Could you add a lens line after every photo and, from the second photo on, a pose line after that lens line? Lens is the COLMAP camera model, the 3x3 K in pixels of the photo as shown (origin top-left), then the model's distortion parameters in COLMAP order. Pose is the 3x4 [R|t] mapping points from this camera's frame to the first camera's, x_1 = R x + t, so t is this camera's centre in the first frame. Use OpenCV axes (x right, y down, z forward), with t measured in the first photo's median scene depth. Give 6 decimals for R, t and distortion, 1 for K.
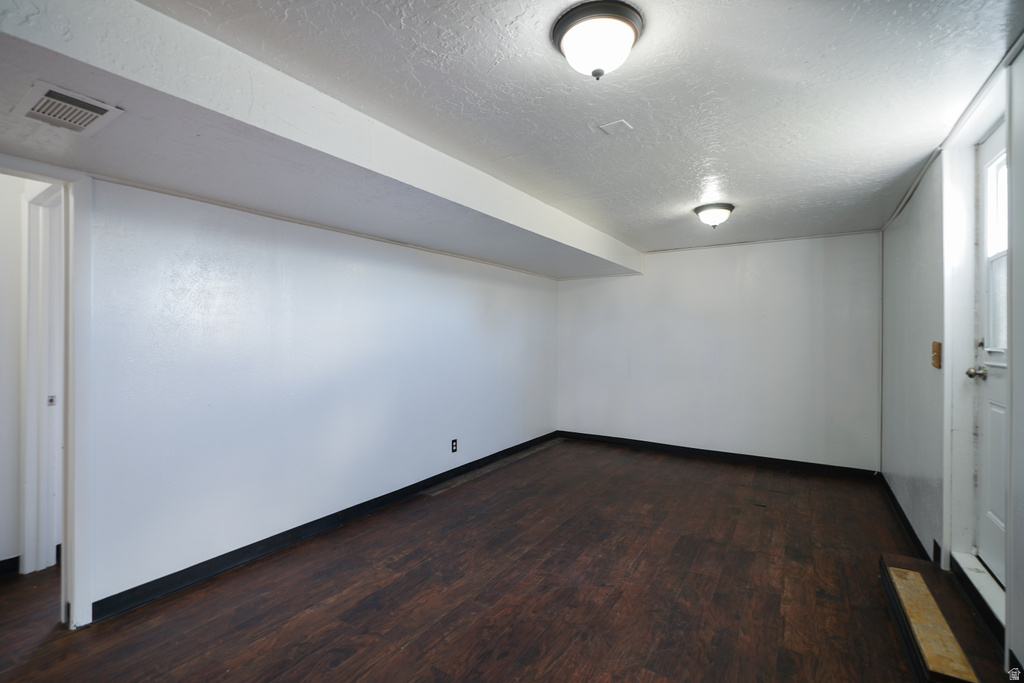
lens RADIAL K [[480.9, 0, 515.1], [0, 480.9, 330.2], [0, 0, 1]] dist [0.000097, 0.000601]
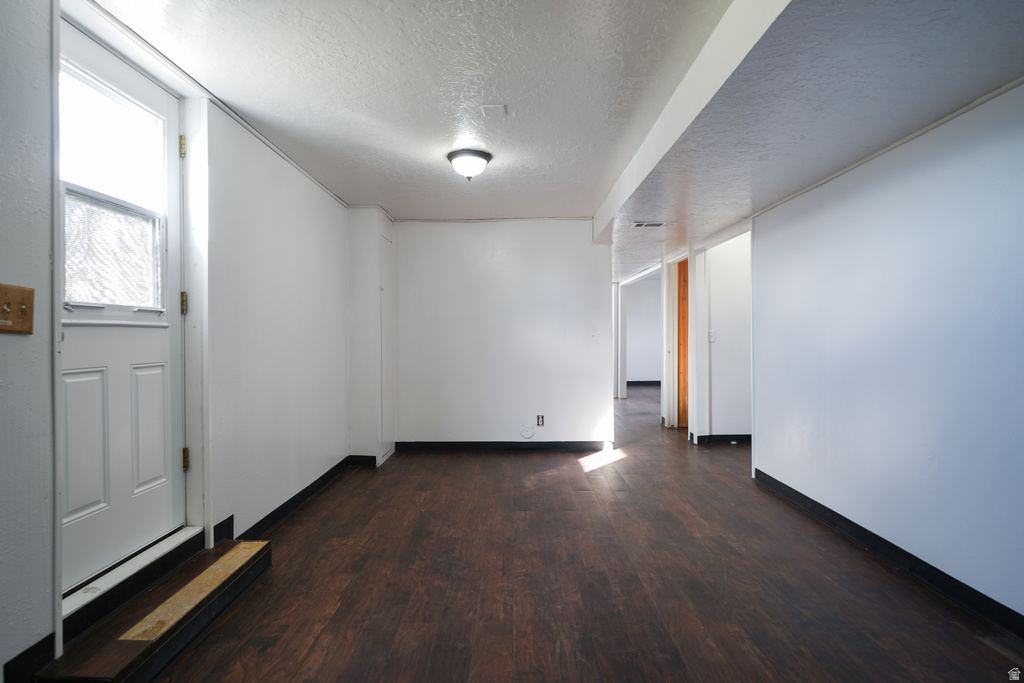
lens RADIAL K [[524.7, 0, 512.0], [0, 524.7, 341.5], [0, 0, 1]] dist [-0.001487, -0.000295]
pose [[-0.856931, 0.007005, -0.515384, 0.731920], [0.009894, 0.999947, -0.002859, 0.094426], [0.515336, -0.007549, -0.856955, 1.889208]]
